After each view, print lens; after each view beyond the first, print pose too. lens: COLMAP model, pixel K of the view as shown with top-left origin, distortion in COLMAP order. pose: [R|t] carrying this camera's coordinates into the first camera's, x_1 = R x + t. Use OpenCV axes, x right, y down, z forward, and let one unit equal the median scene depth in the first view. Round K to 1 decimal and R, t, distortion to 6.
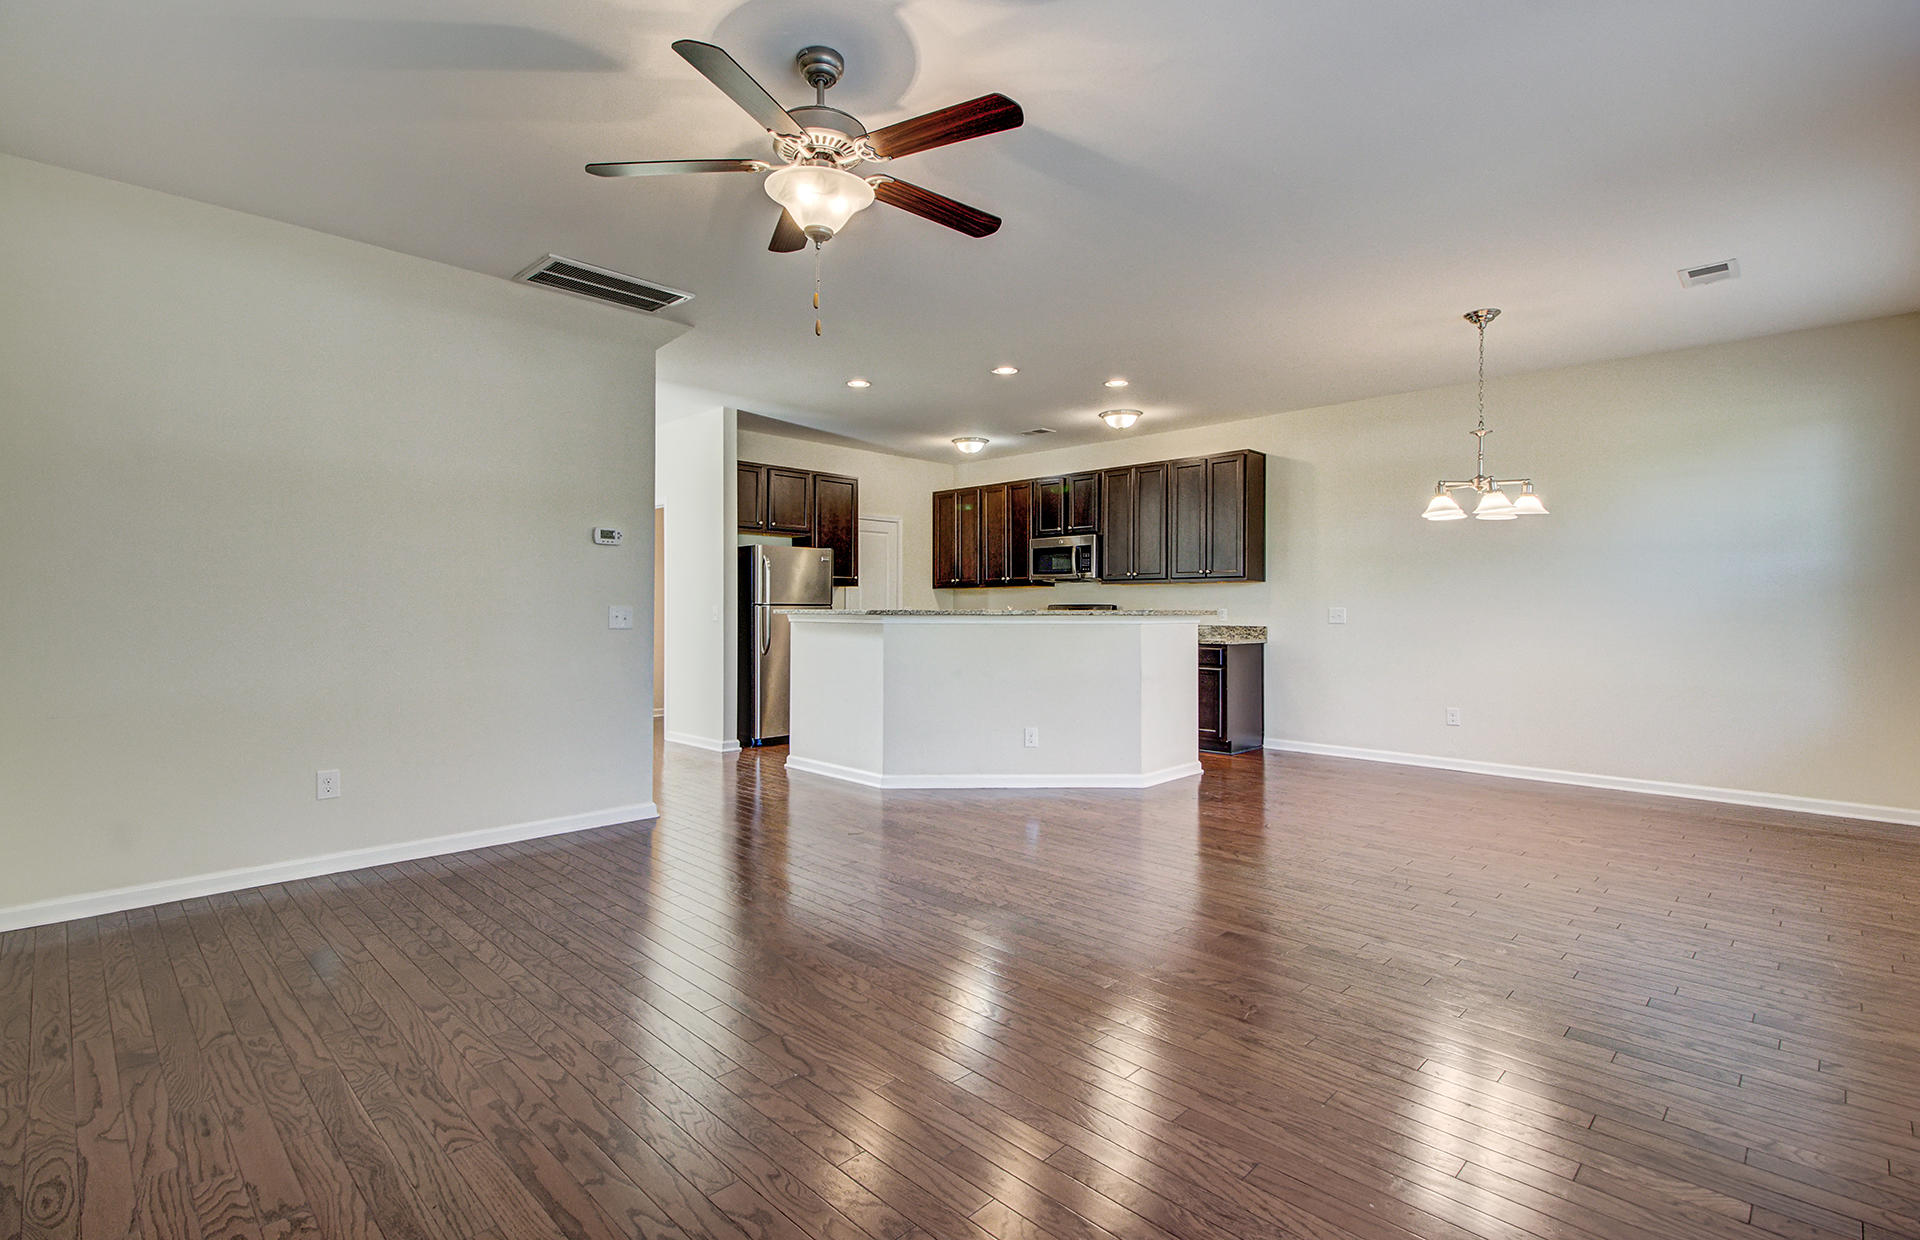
lens RADIAL K [[885.1, 0, 951.8], [0, 885.1, 607.2], [0, 0, 1]] dist [0.005828, -0.001223]
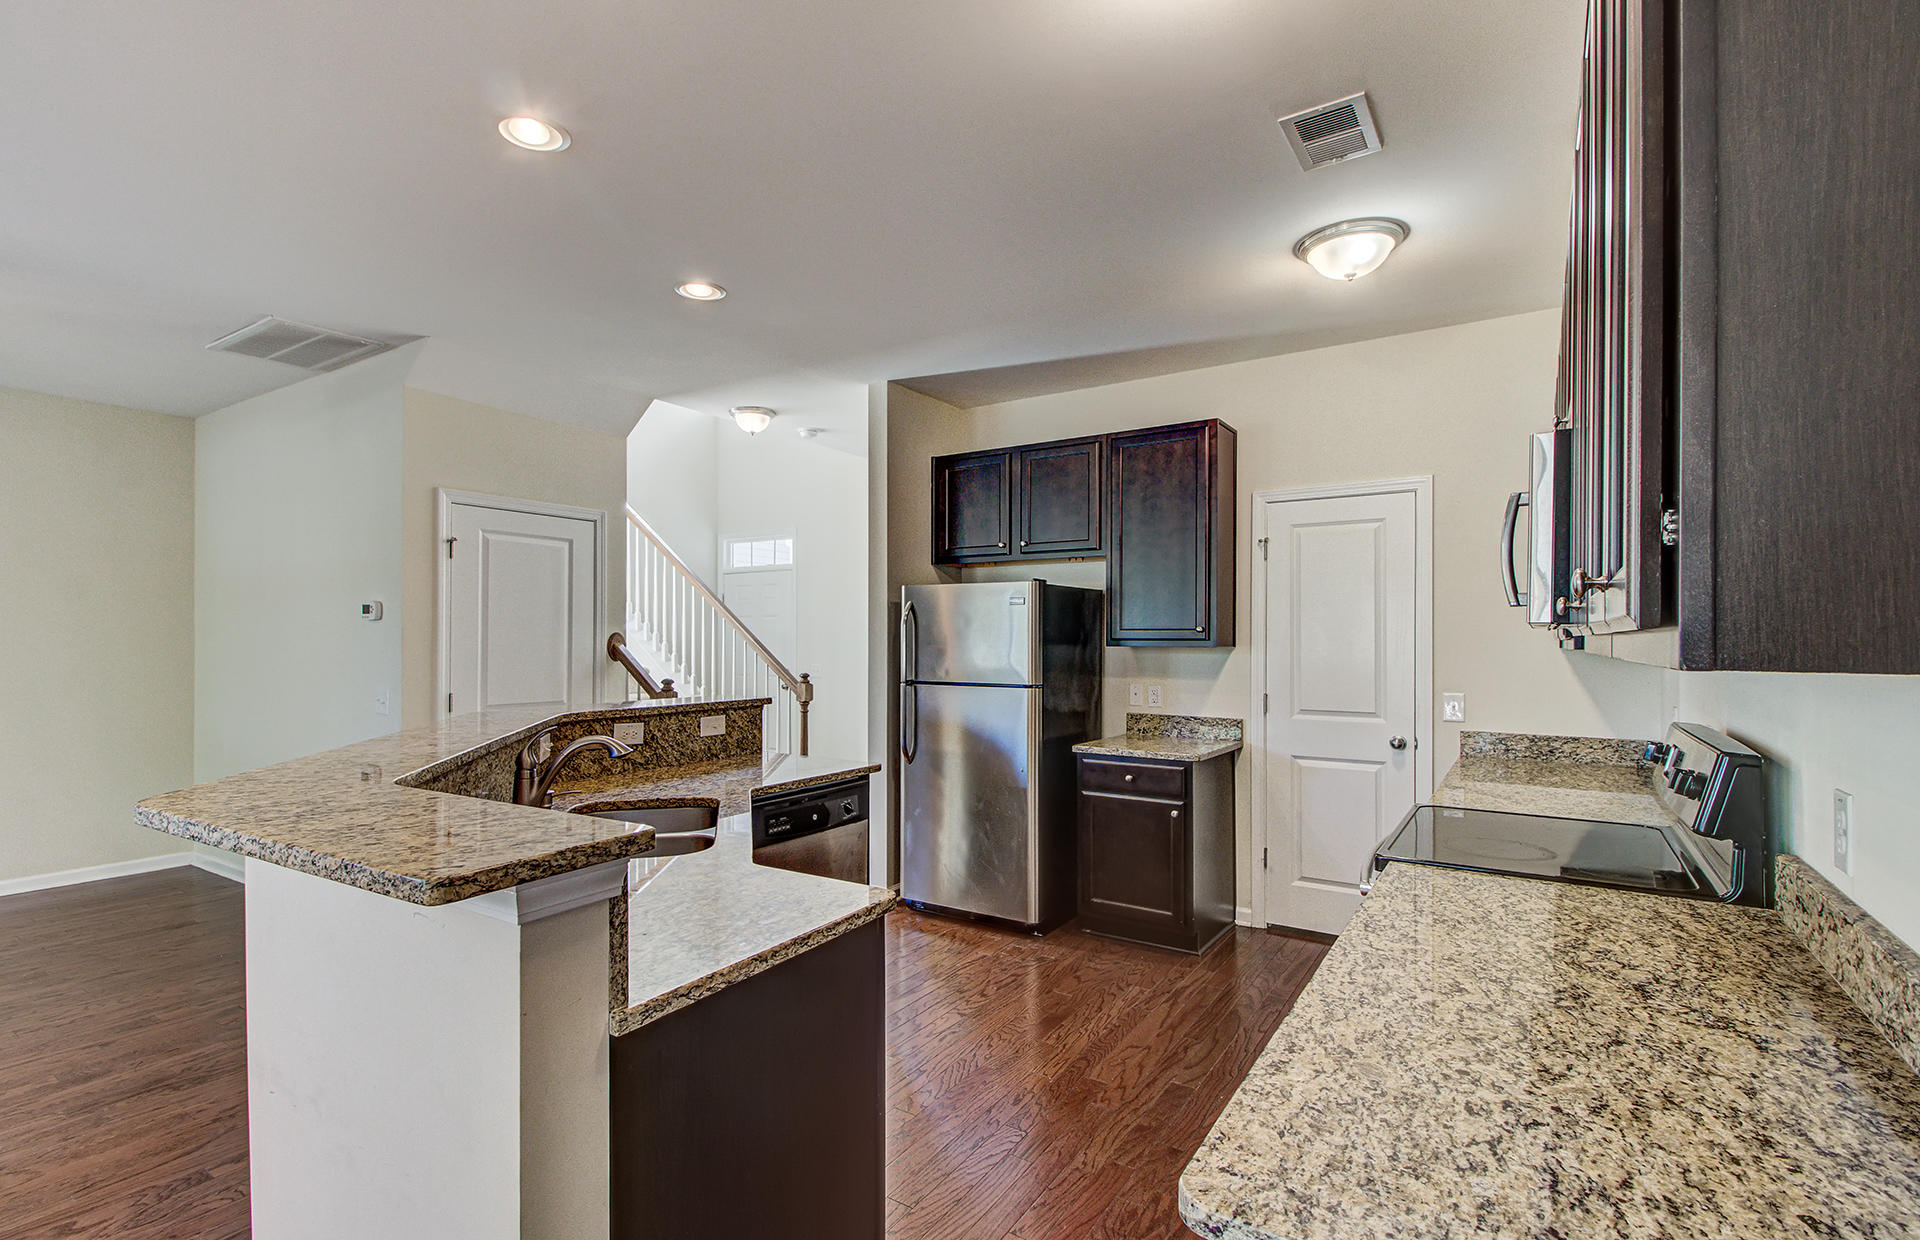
lens RADIAL K [[872.9, 0, 966.9], [0, 872.9, 636.7], [0, 0, 1]] dist [0.002771, -0.000510]
pose [[0.205392, -0.003668, -0.978673, 0.361005], [0.000801, 0.999993, -0.003580, -0.029837], [0.978679, -0.000049, 0.205394, 0.829951]]
